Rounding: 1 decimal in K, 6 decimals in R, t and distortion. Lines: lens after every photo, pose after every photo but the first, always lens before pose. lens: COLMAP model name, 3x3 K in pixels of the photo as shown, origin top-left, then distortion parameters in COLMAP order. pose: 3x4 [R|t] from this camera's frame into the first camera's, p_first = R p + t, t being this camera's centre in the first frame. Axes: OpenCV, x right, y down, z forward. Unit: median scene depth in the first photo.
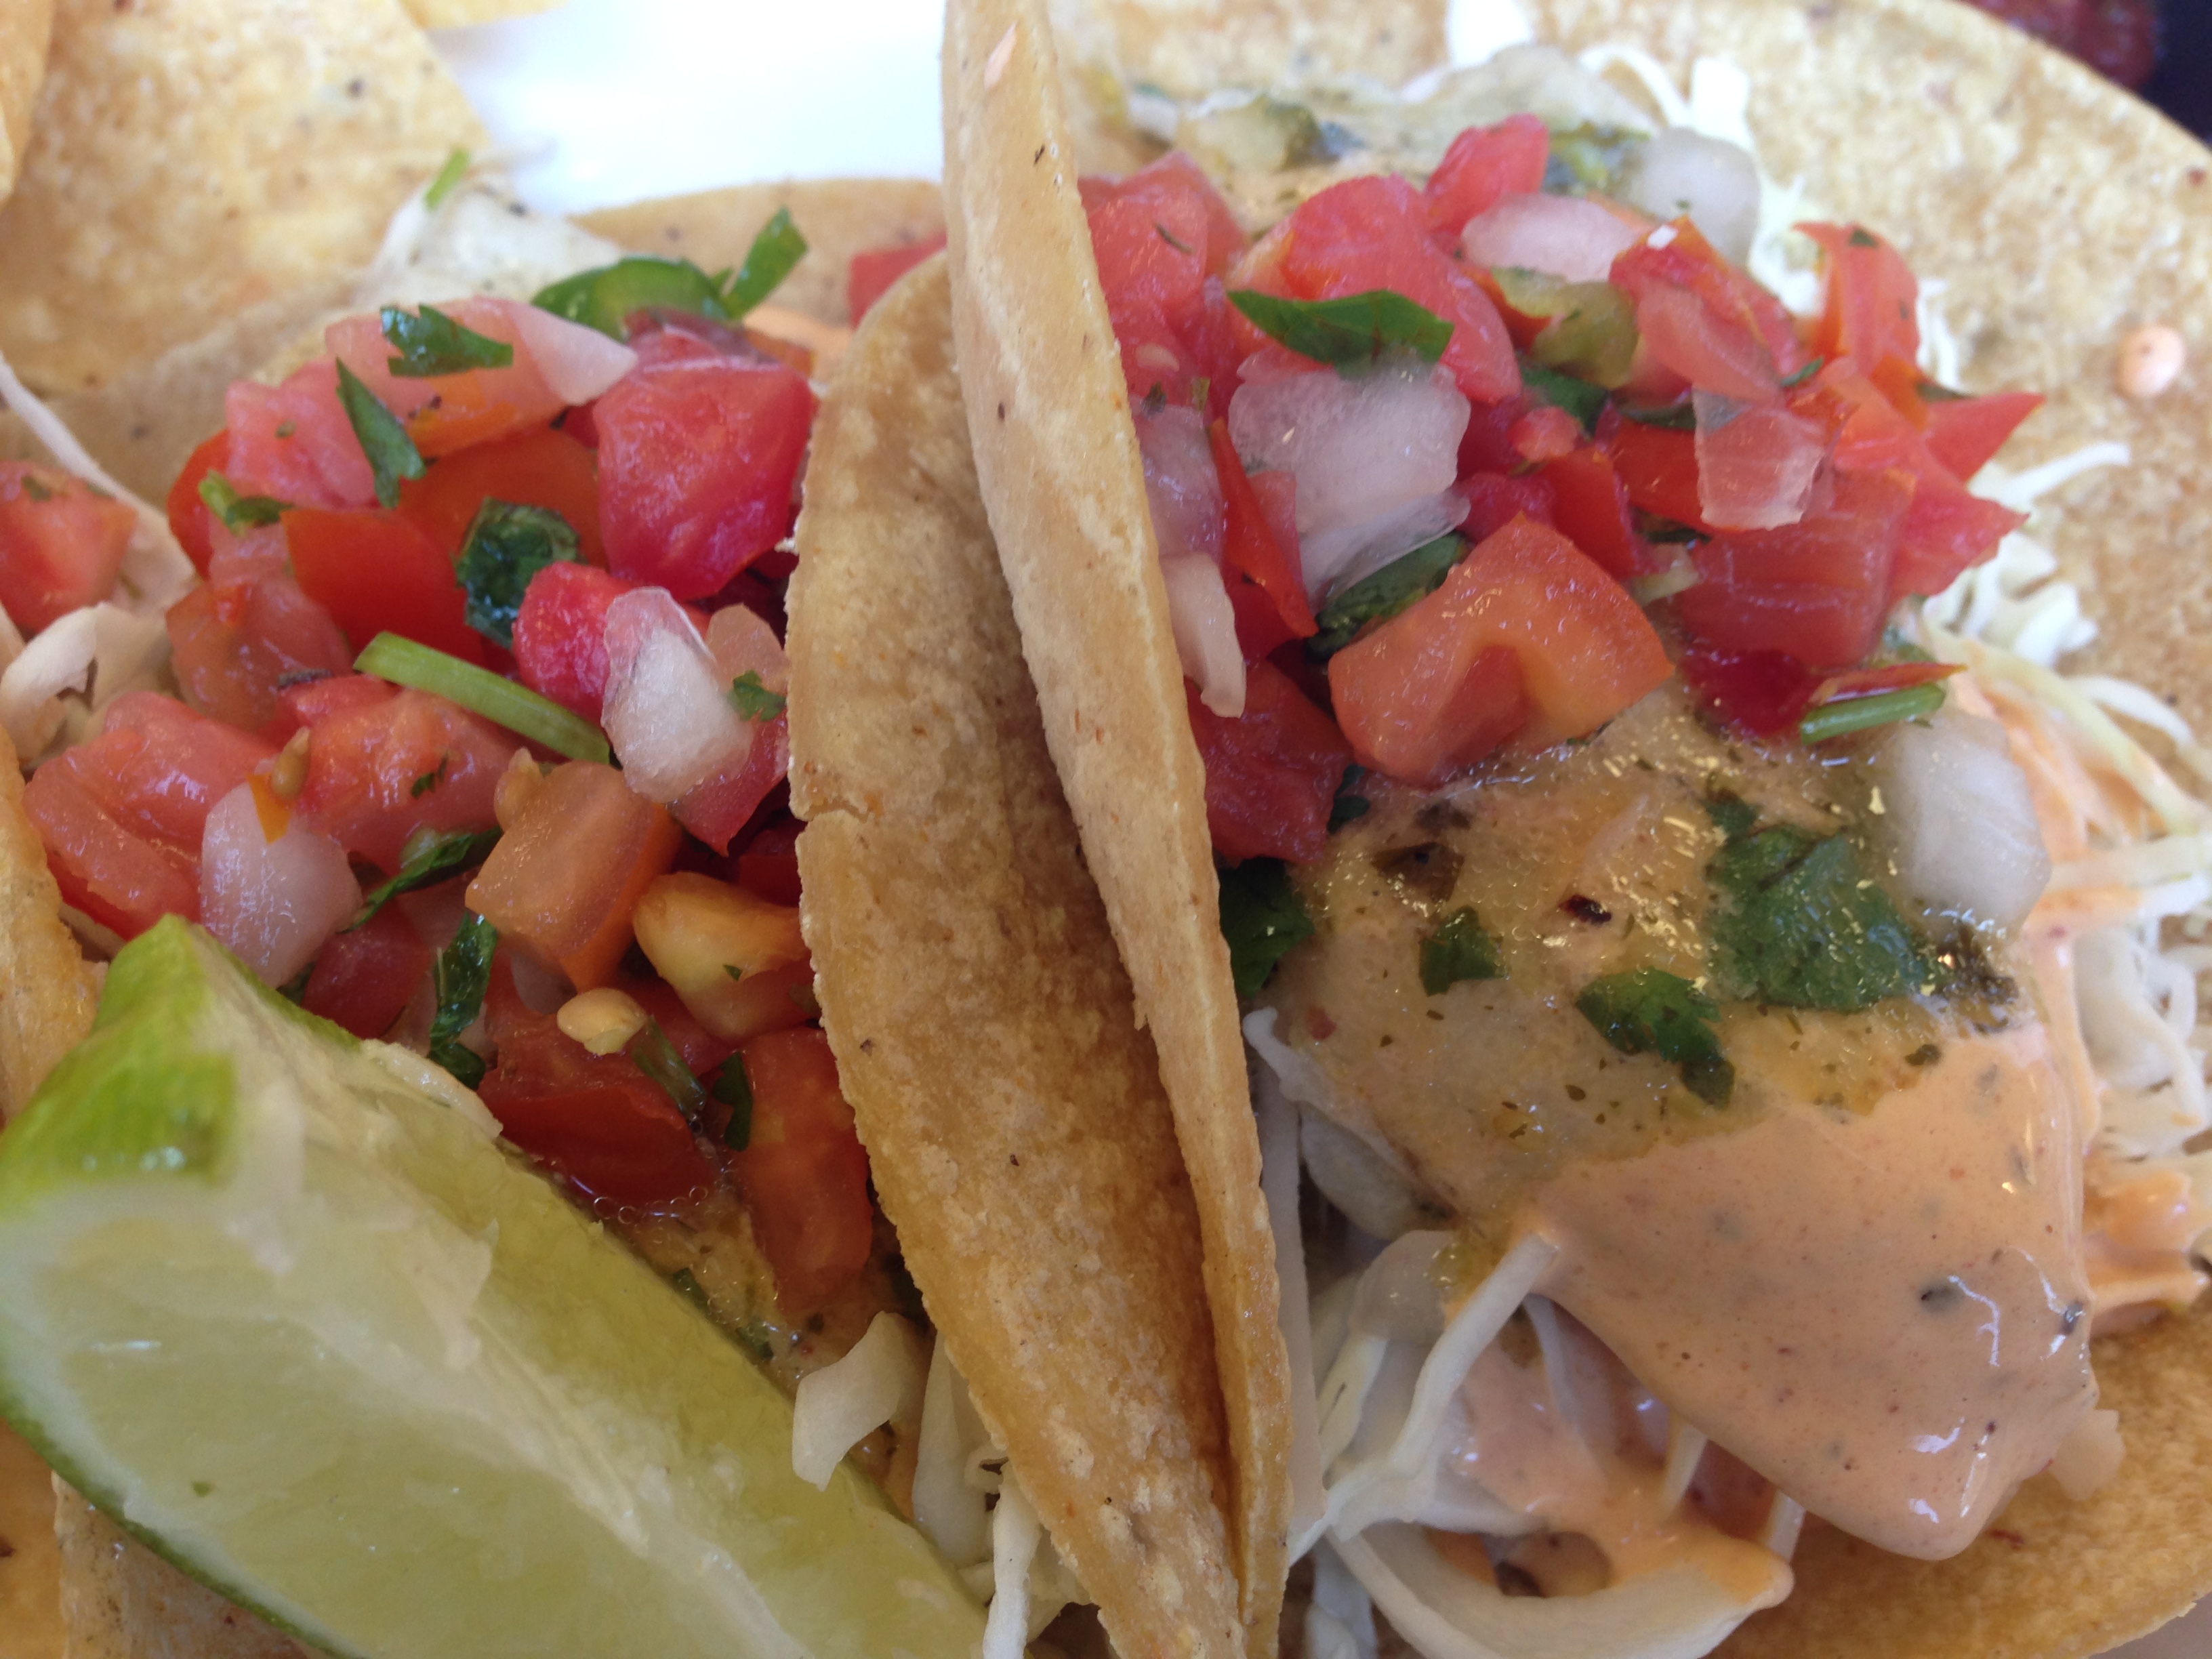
lens RADIAL K [[2124.6, 0, 1102.4], [0, 2124.6, 814.3], [0, 0, 1]] dist [-0.008117, 0.000000]
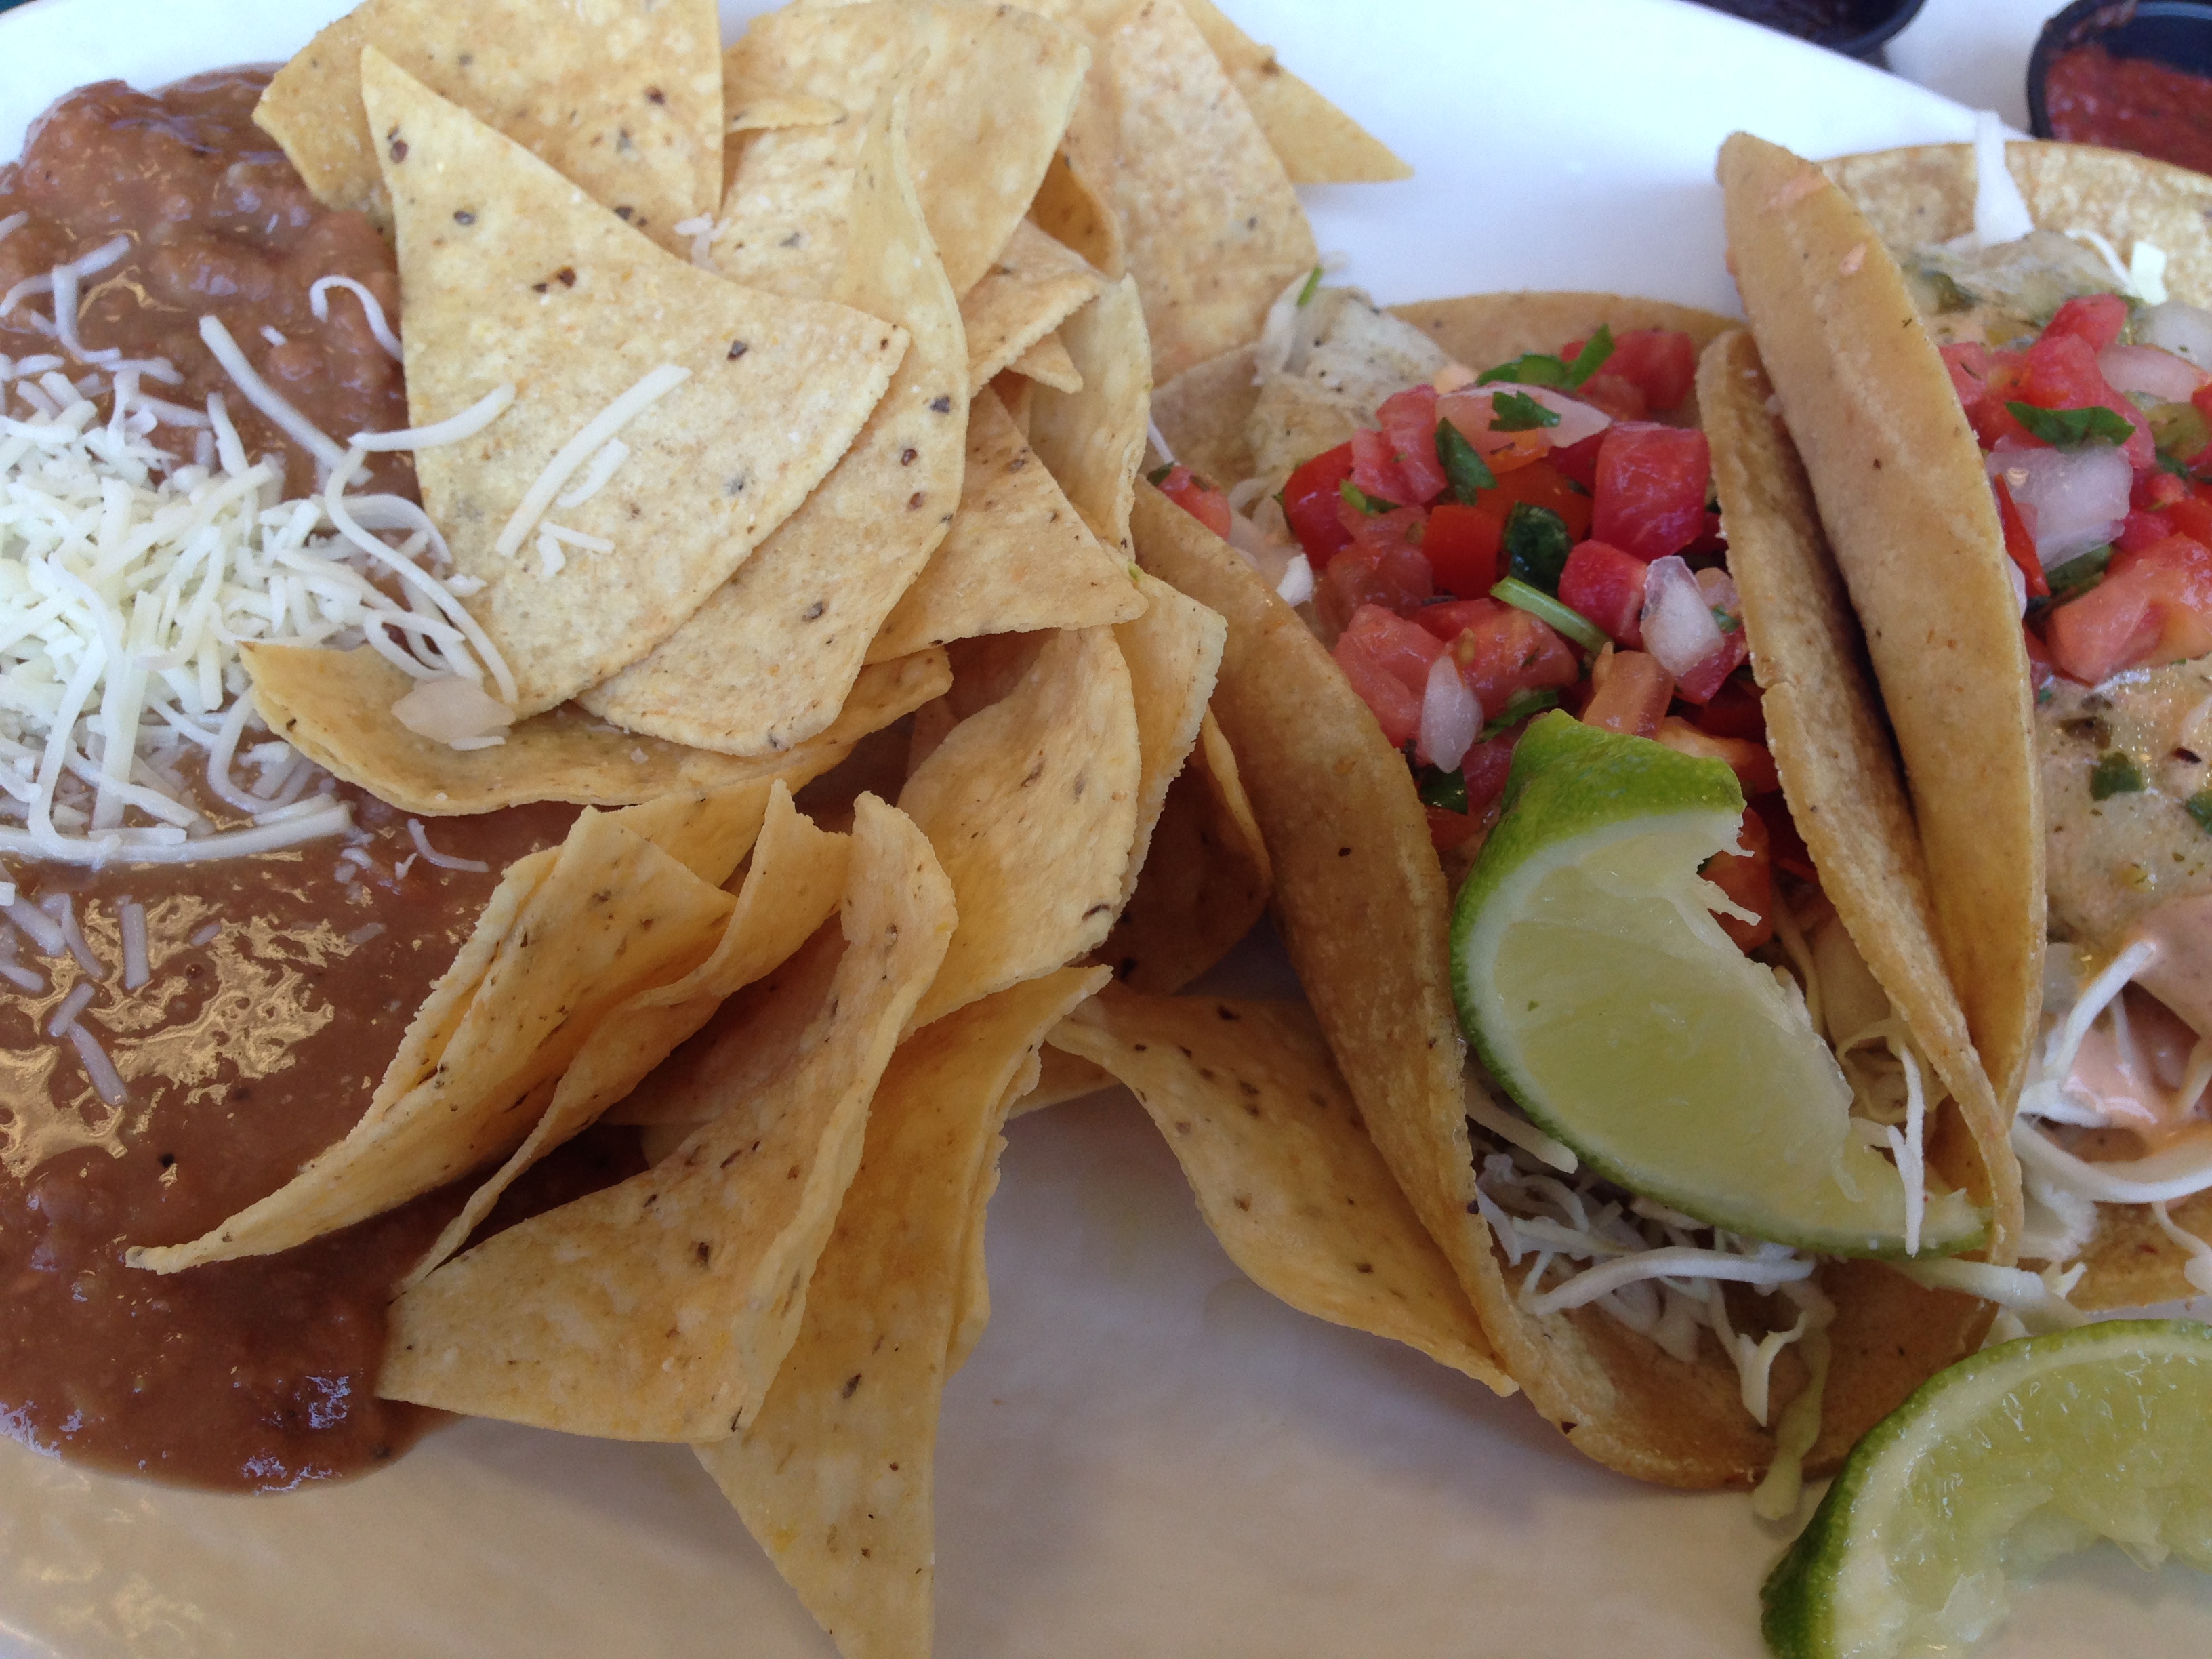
lens RADIAL K [[2124.6, 0, 1108.8], [0, 2124.6, 843.6], [0, 0, 1]] dist [-0.008117, 0.000000]
pose [[0.999192, 0.036010, 0.017869, -0.676766], [-0.036101, 0.999337, 0.004791, 0.136747], [-0.017685, -0.005432, 0.999829, -0.736024]]
